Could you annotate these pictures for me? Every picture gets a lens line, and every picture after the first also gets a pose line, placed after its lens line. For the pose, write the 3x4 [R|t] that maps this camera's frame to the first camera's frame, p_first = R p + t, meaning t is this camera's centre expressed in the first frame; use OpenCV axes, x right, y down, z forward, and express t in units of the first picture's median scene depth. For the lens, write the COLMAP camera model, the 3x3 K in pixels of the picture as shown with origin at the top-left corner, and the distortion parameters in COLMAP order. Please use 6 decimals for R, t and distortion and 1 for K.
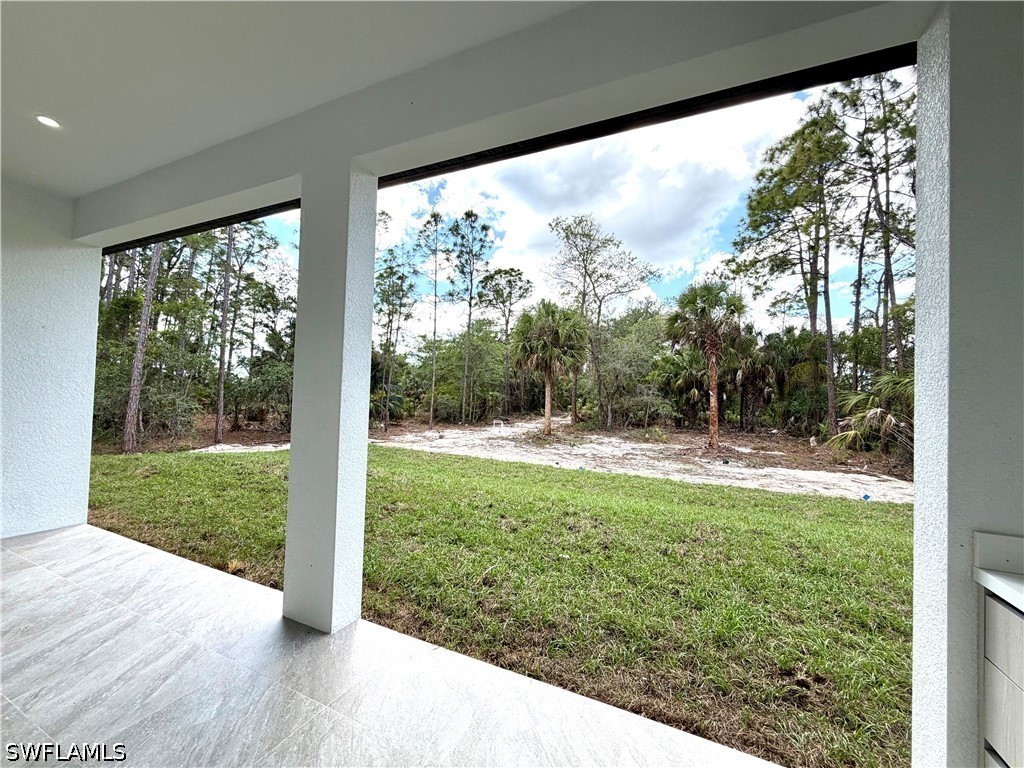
lens RADIAL K [[409.8, 0, 509.9], [0, 409.8, 386.1], [0, 0, 1]] dist [-0.001277, 0.000624]
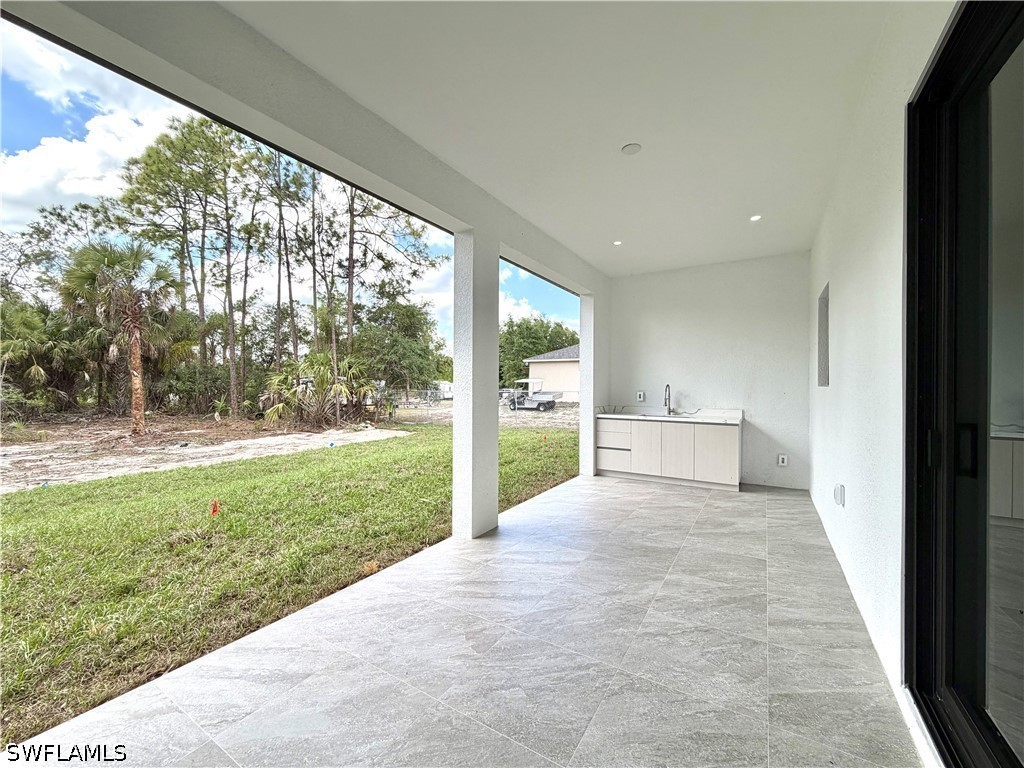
lens RADIAL K [[409.8, 0, 509.9], [0, 409.8, 386.1], [0, 0, 1]] dist [-0.001277, 0.000624]
pose [[0.114786, -0.029926, 0.992939, -0.236469], [-0.025121, 0.999139, 0.033016, -0.002628], [-0.993073, -0.028733, 0.113936, 0.088317]]
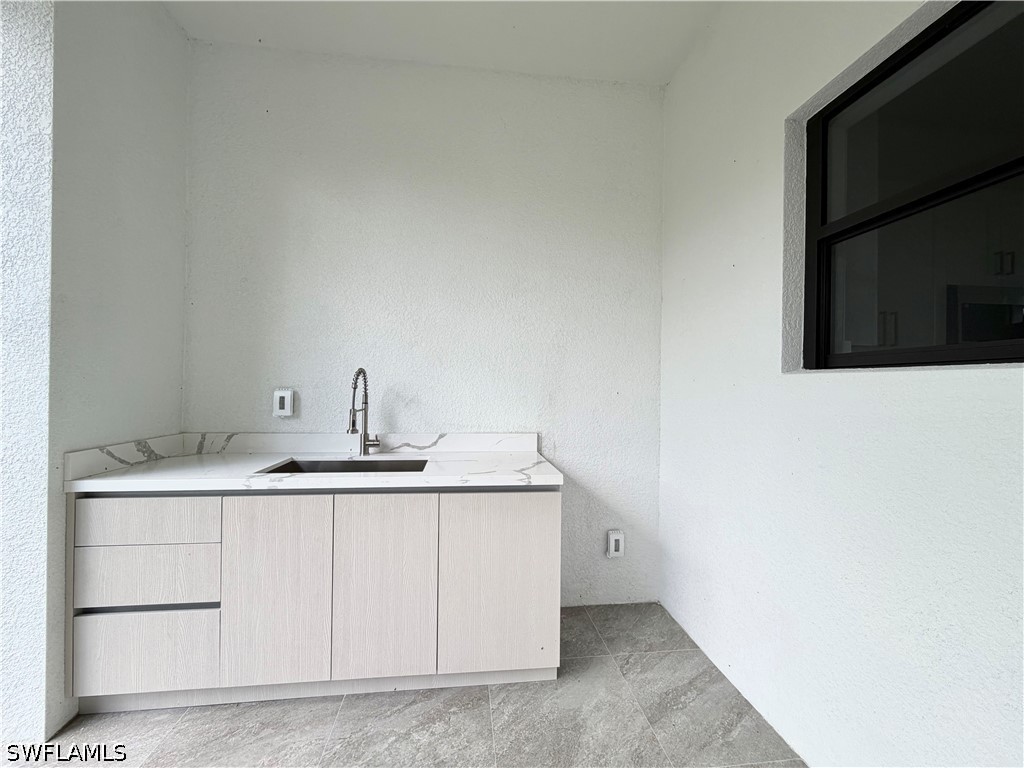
lens RADIAL K [[409.8, 0, 509.9], [0, 409.8, 386.1], [0, 0, 1]] dist [-0.001277, 0.000624]
pose [[-0.524008, -0.037448, 0.850889, -0.036893], [-0.048414, 0.998727, 0.014139, 0.004170], [-0.850336, -0.033786, -0.525154, 0.030952]]
